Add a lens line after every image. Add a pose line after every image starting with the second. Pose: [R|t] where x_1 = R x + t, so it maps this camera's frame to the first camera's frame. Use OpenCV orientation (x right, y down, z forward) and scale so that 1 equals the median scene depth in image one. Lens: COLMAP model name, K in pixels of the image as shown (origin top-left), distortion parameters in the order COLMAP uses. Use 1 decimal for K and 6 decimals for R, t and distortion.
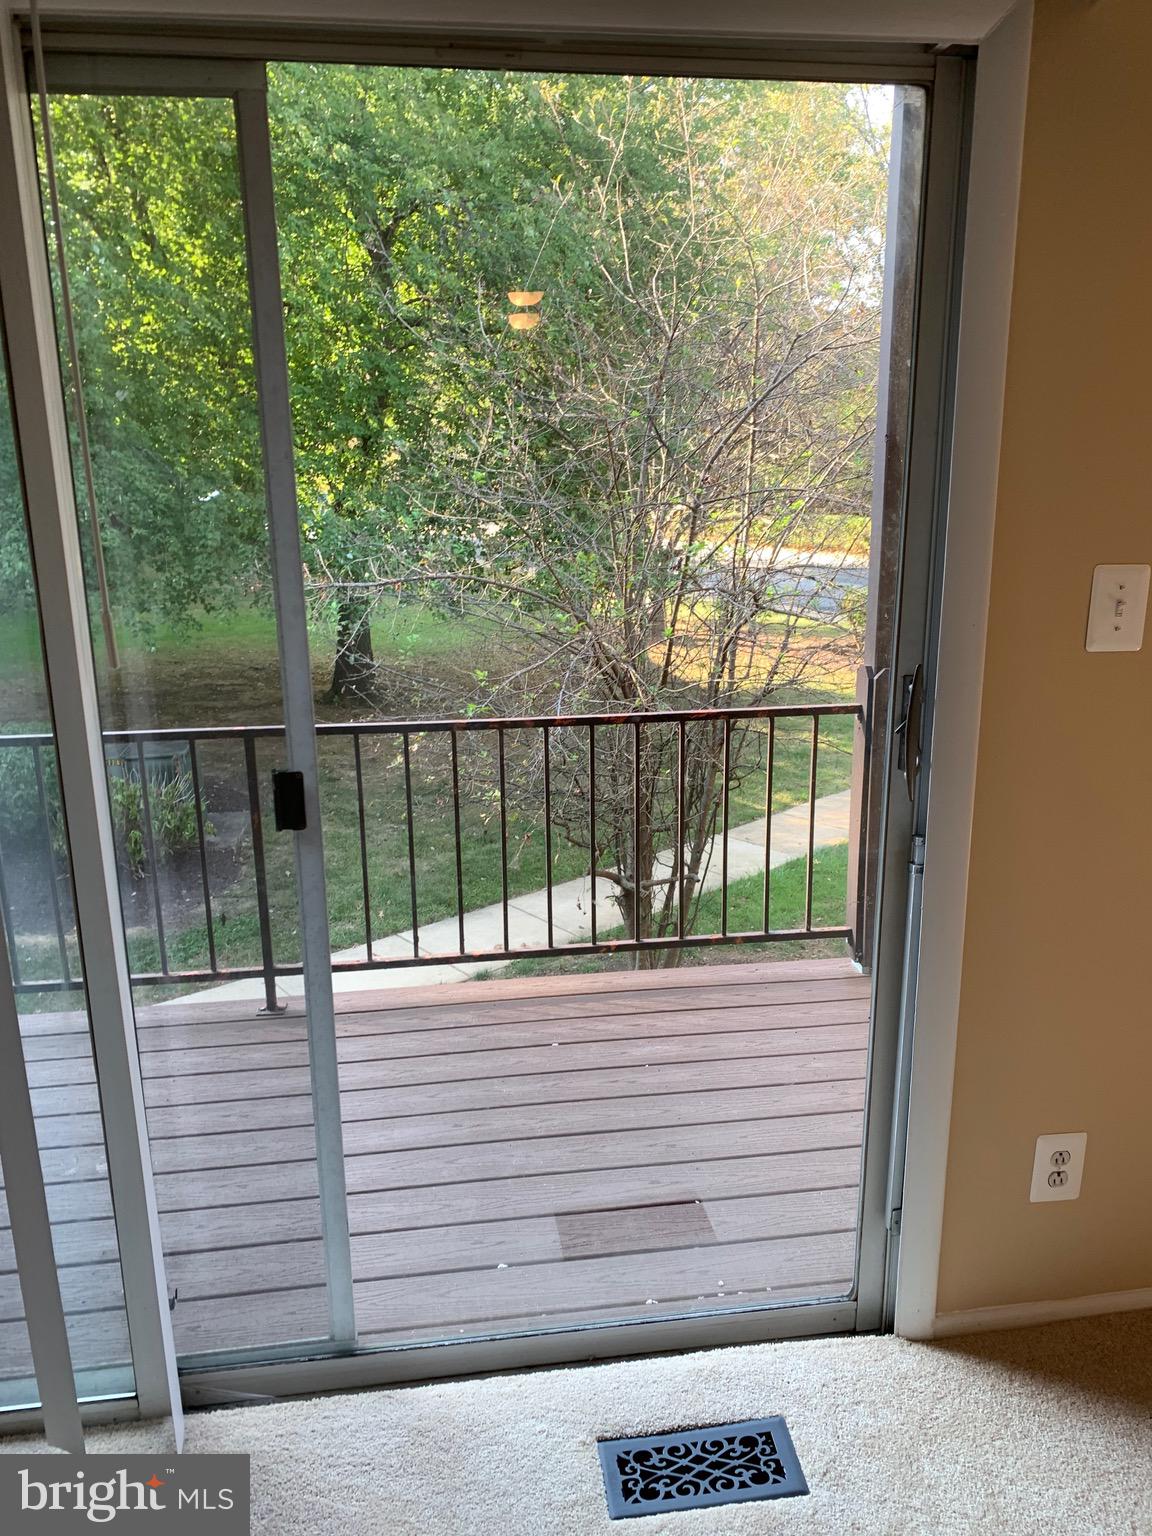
lens RADIAL K [[1159.3, 0, 576.1], [0, 1159.3, 769.1], [0, 0, 1]] dist [0.012333, -0.008261]
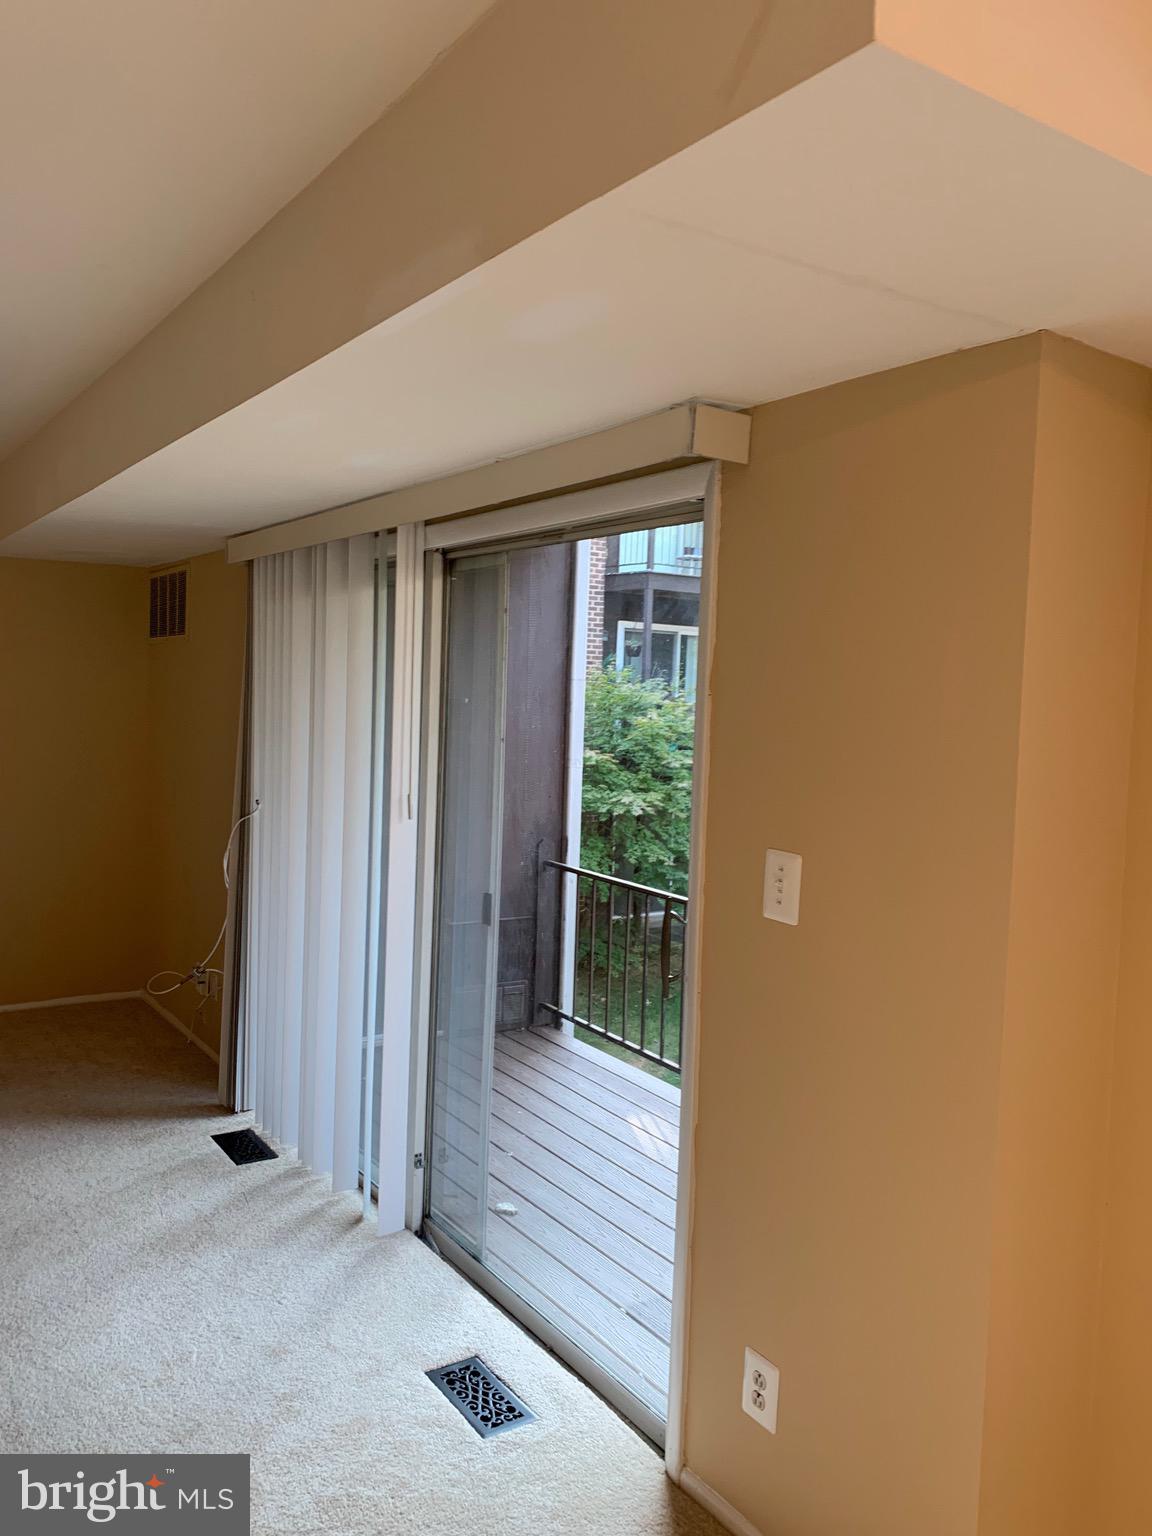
lens RADIAL K [[1159.3, 0, 574.4], [0, 1159.3, 767.7], [0, 0, 1]] dist [0.012333, -0.008261]
pose [[0.441825, 0.083827, -0.893176, 1.275878], [-0.253394, 0.966744, -0.034614, -0.143098], [0.860571, 0.241619, 0.448373, 0.216502]]
